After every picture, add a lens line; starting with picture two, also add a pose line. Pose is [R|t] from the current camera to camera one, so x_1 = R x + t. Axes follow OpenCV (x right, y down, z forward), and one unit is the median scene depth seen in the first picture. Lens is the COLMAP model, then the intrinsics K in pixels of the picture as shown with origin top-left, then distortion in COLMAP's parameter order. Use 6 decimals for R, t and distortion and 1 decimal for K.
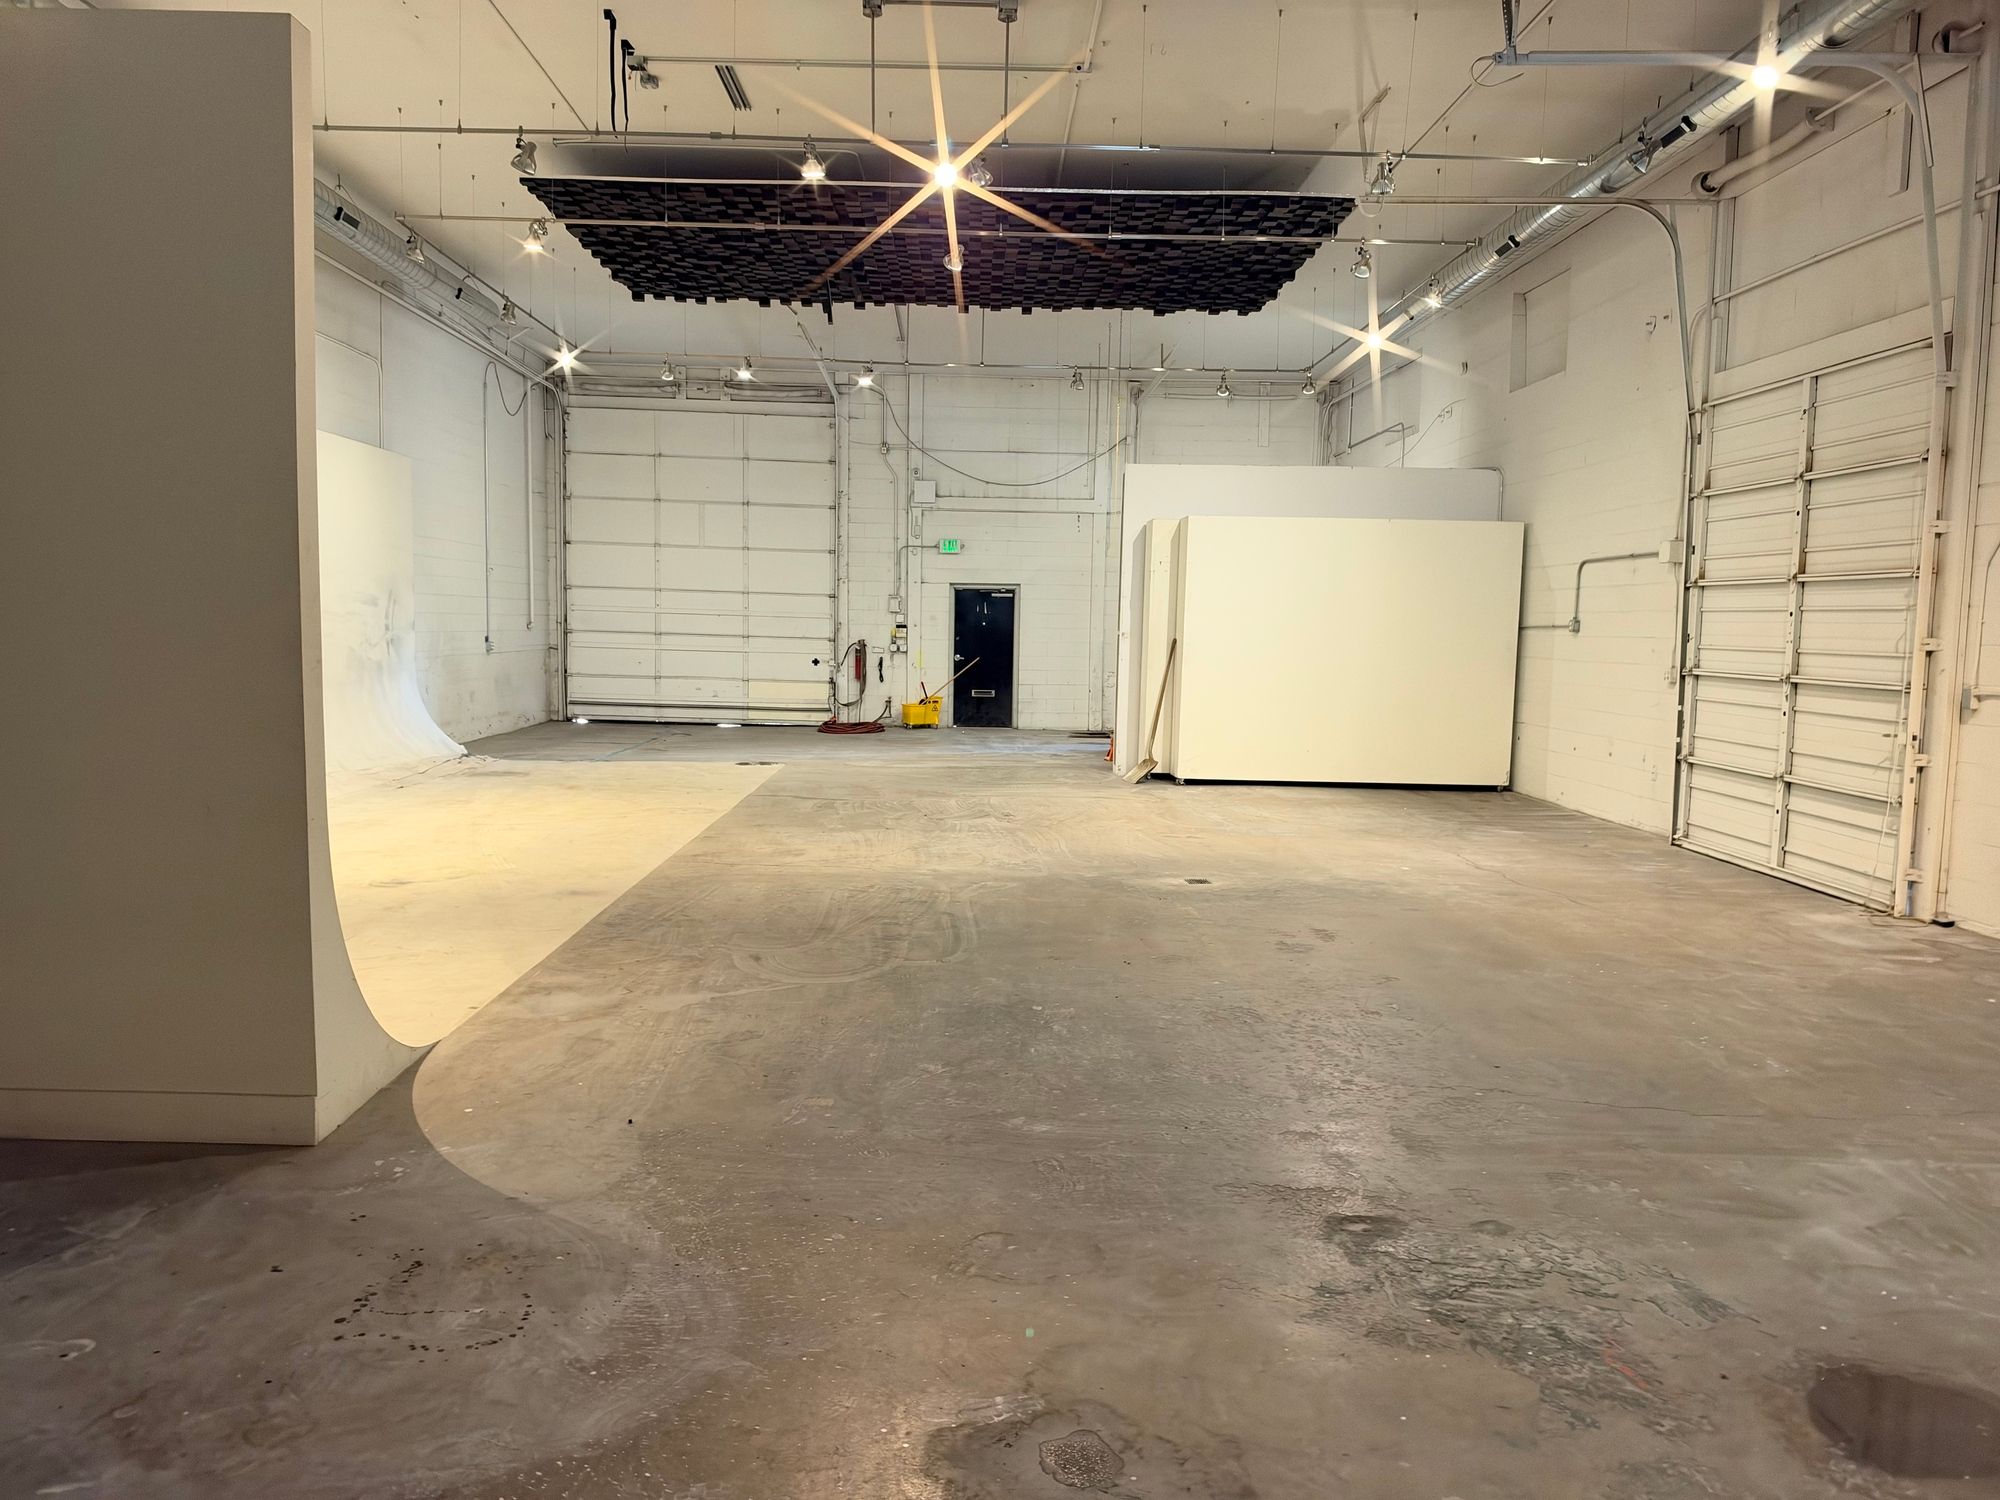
lens RADIAL K [[1441.5, 0, 1005.7], [0, 1441.5, 750.4], [0, 0, 1]] dist [0.048201, -0.053027]
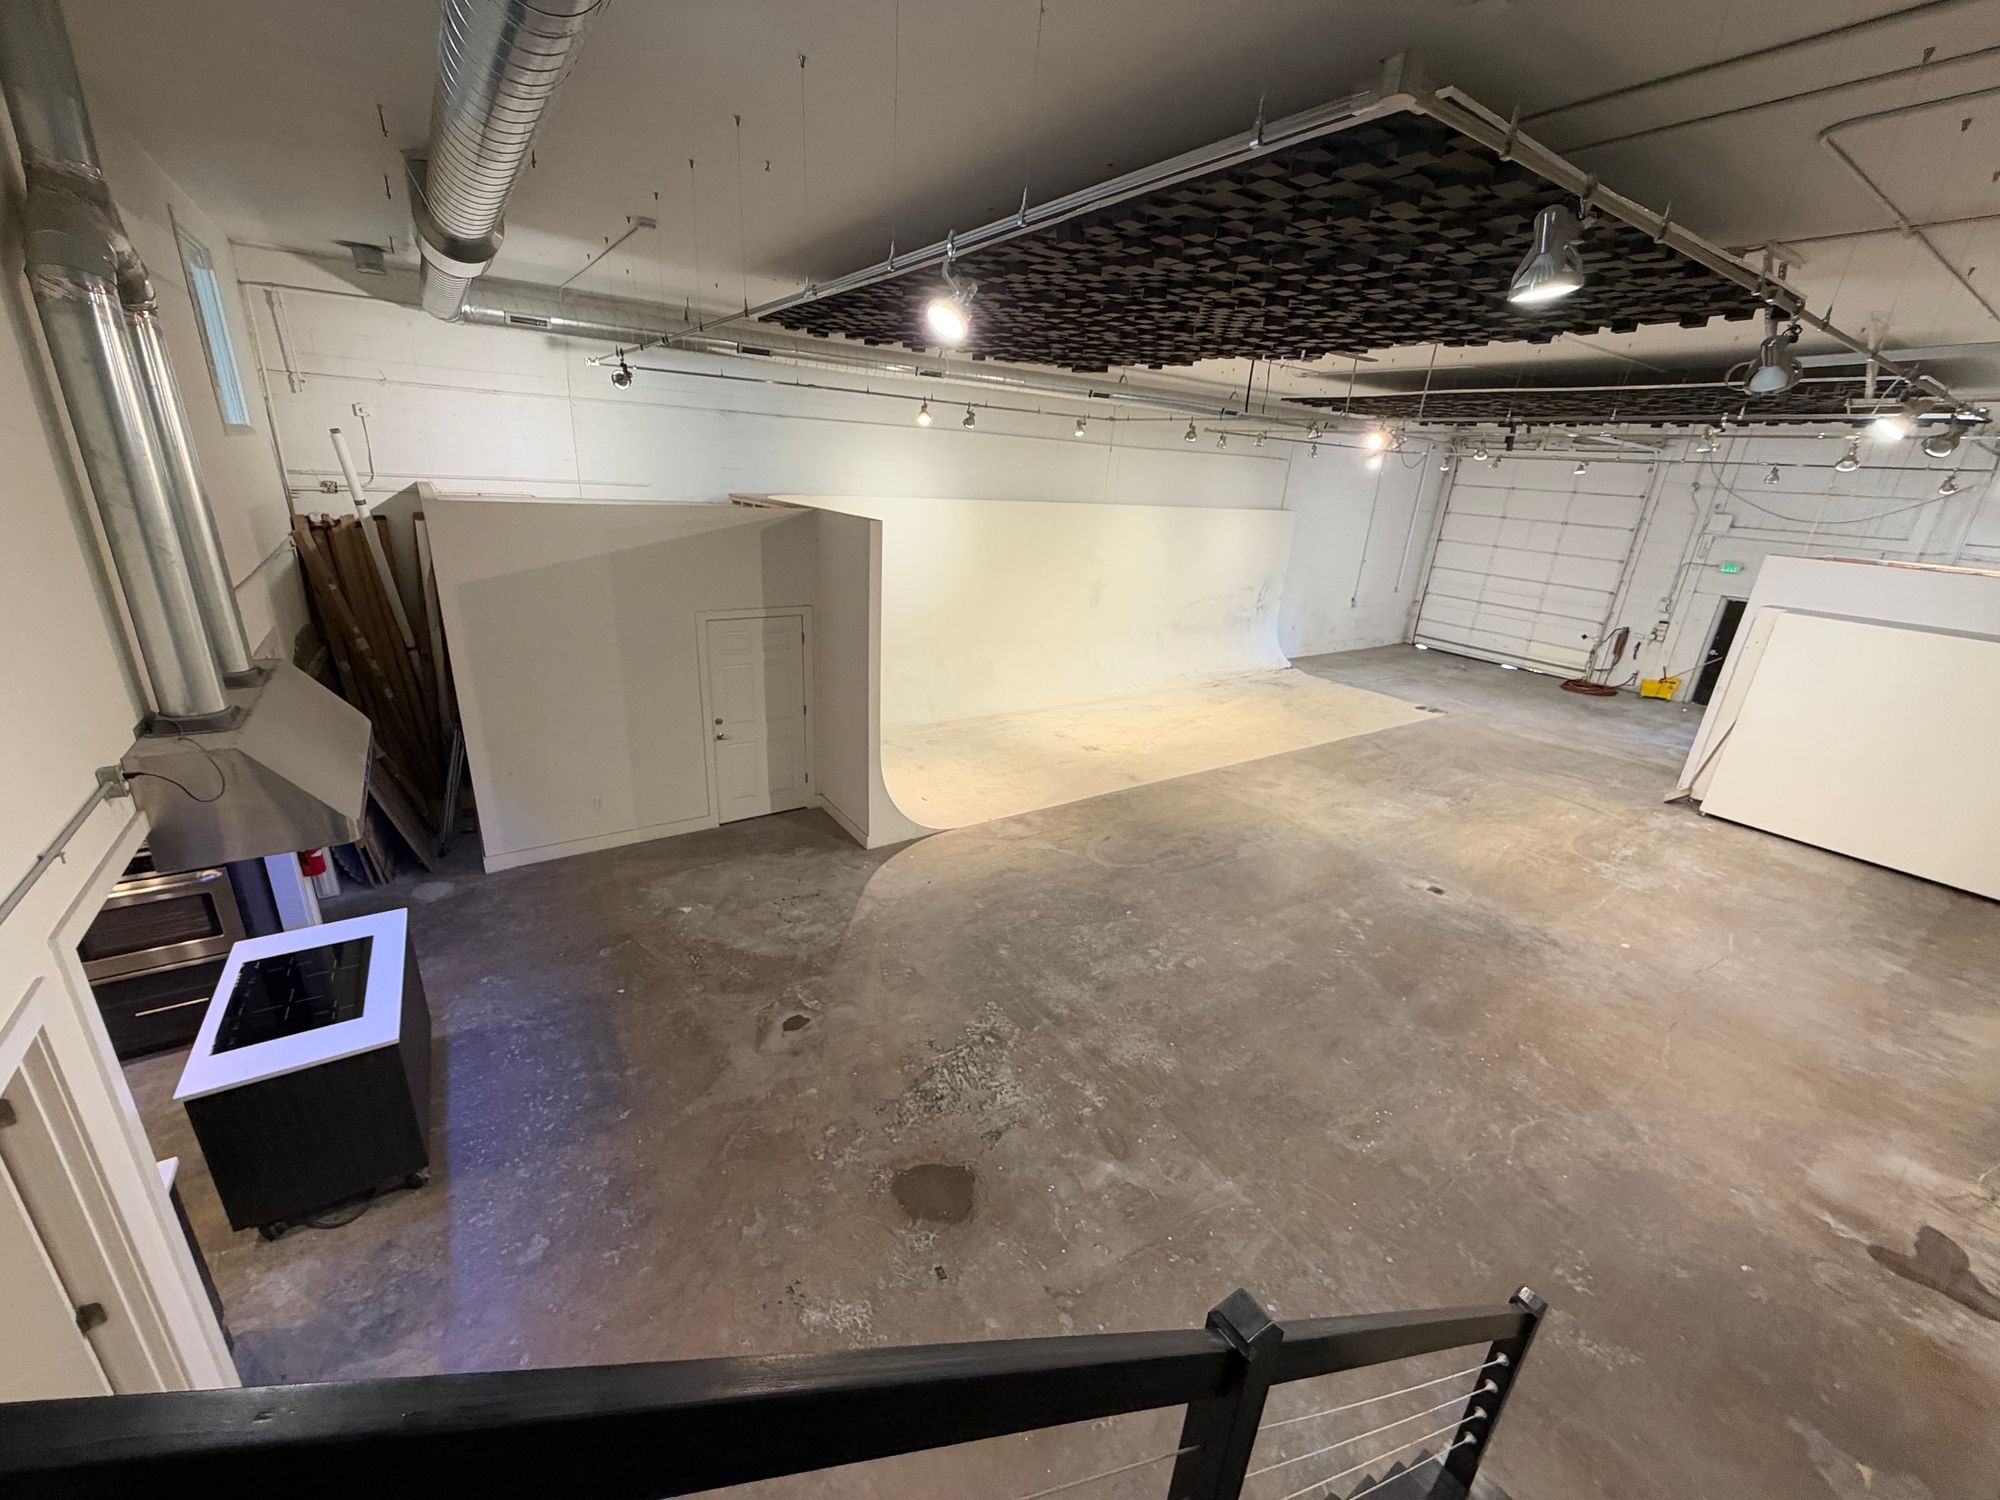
lens RADIAL K [[798.8, 0, 993.6], [0, 798.8, 752.8], [0, 0, 1]] dist [0.000129, -0.000124]
pose [[0.539445, 0.298769, -0.787233, 0.234010], [-0.122697, 0.952845, 0.277545, -0.107740], [0.833033, -0.053129, 0.550666, 0.046513]]
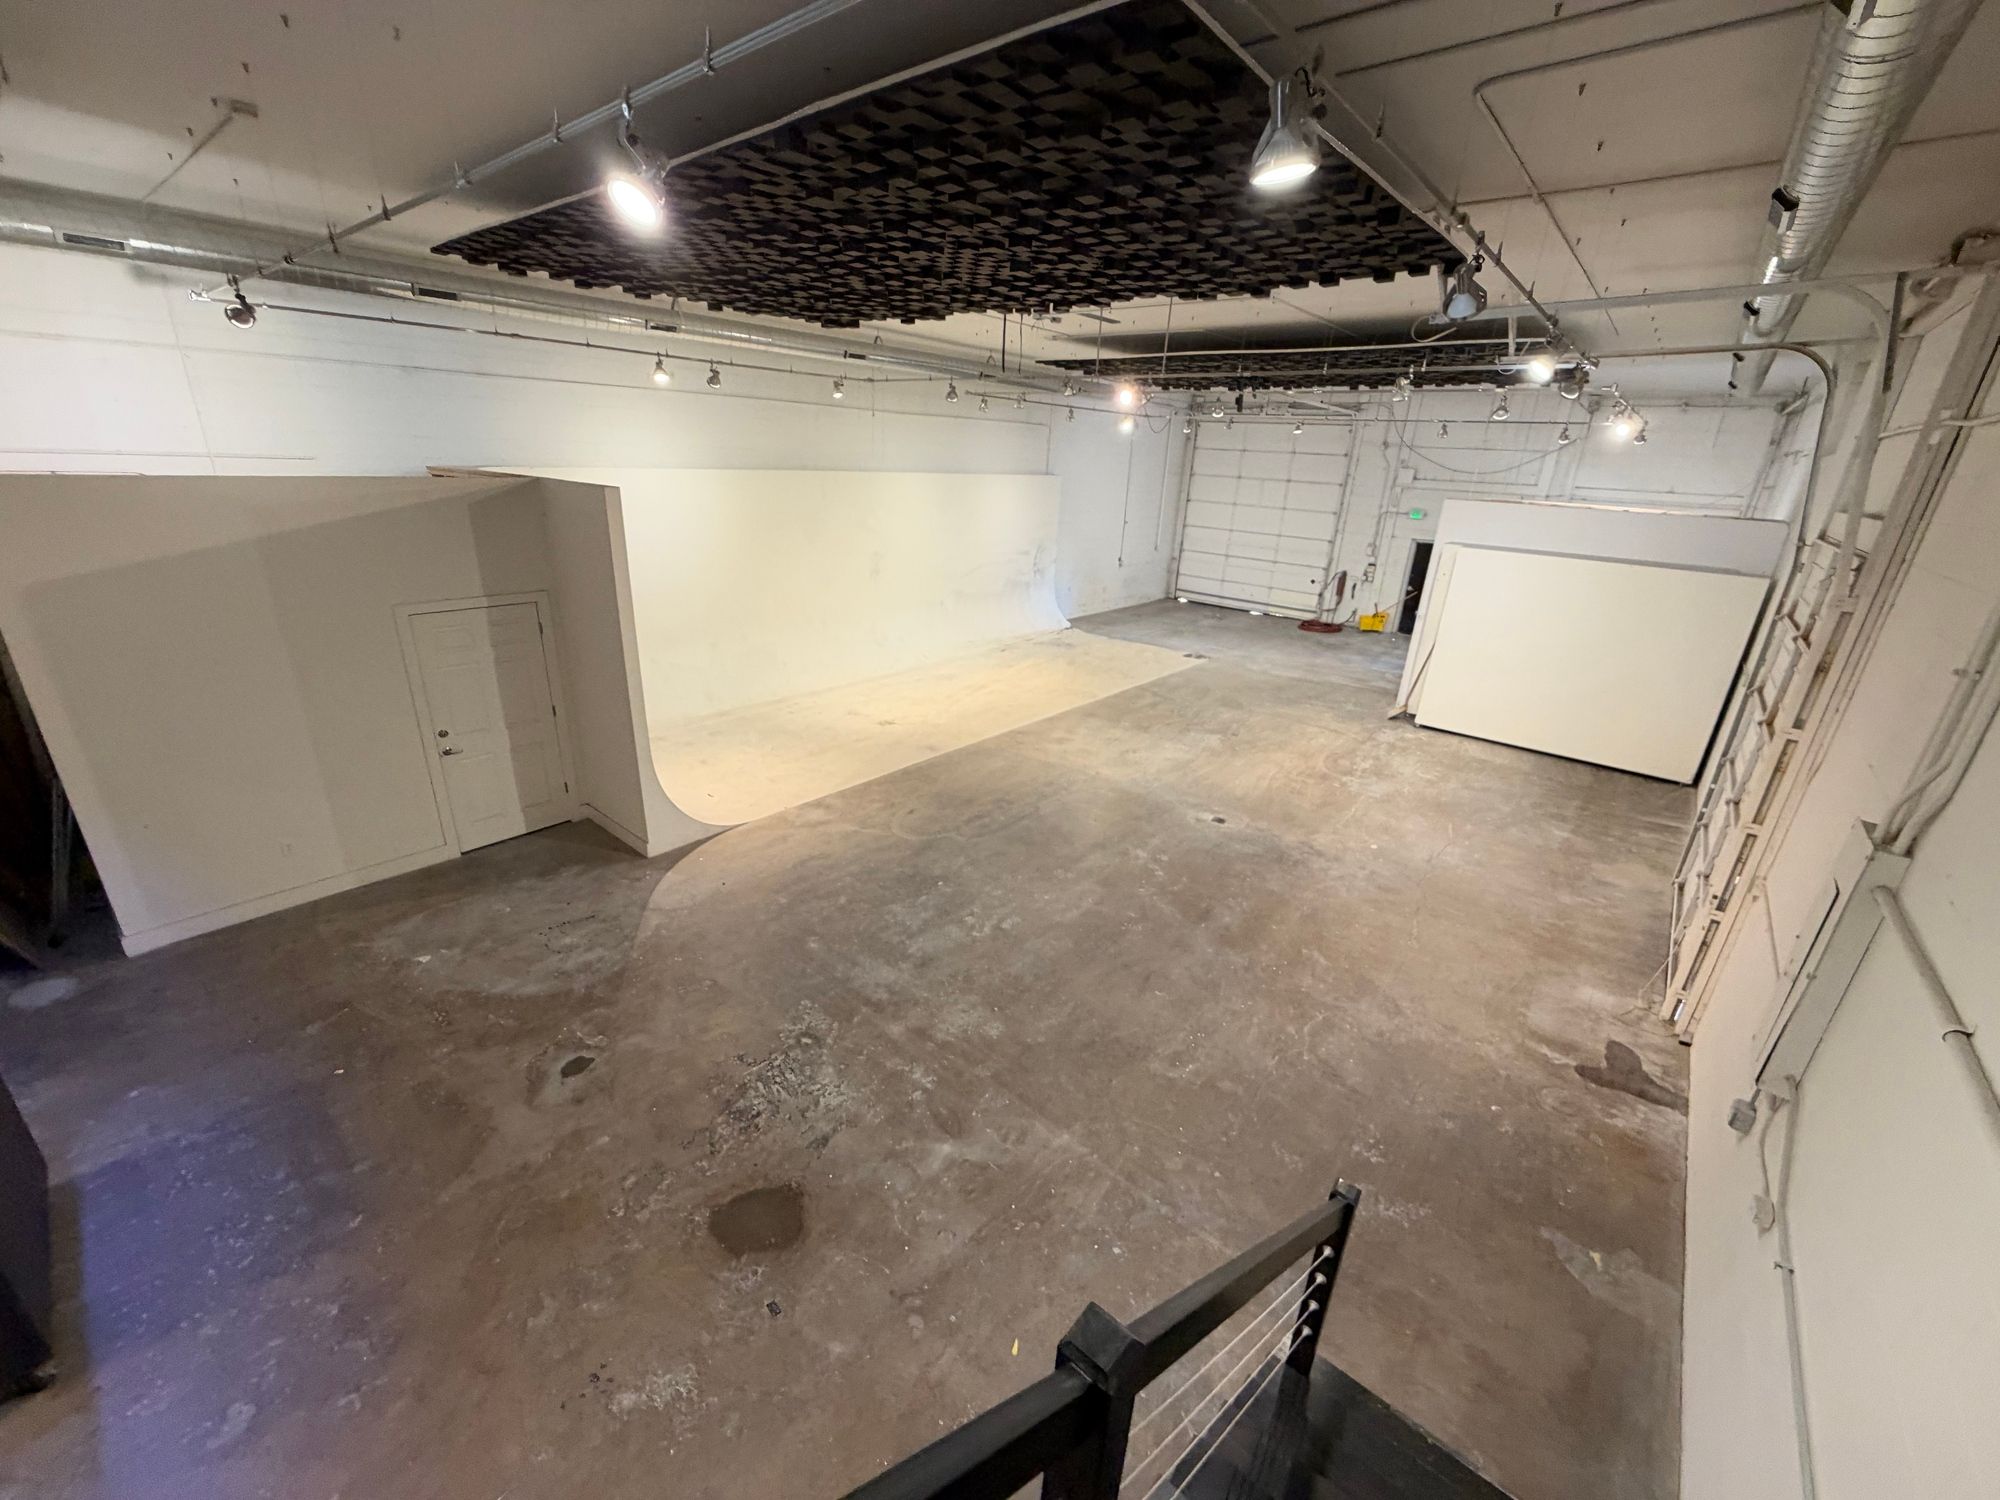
lens RADIAL K [[798.8, 0, 993.3], [0, 798.8, 752.0], [0, 0, 1]] dist [0.000129, -0.000124]
pose [[0.744238, 0.246871, -0.620616, 0.226549], [-0.087645, 0.957247, 0.275675, -0.101364], [0.662139, -0.150774, 0.734057, 0.057515]]
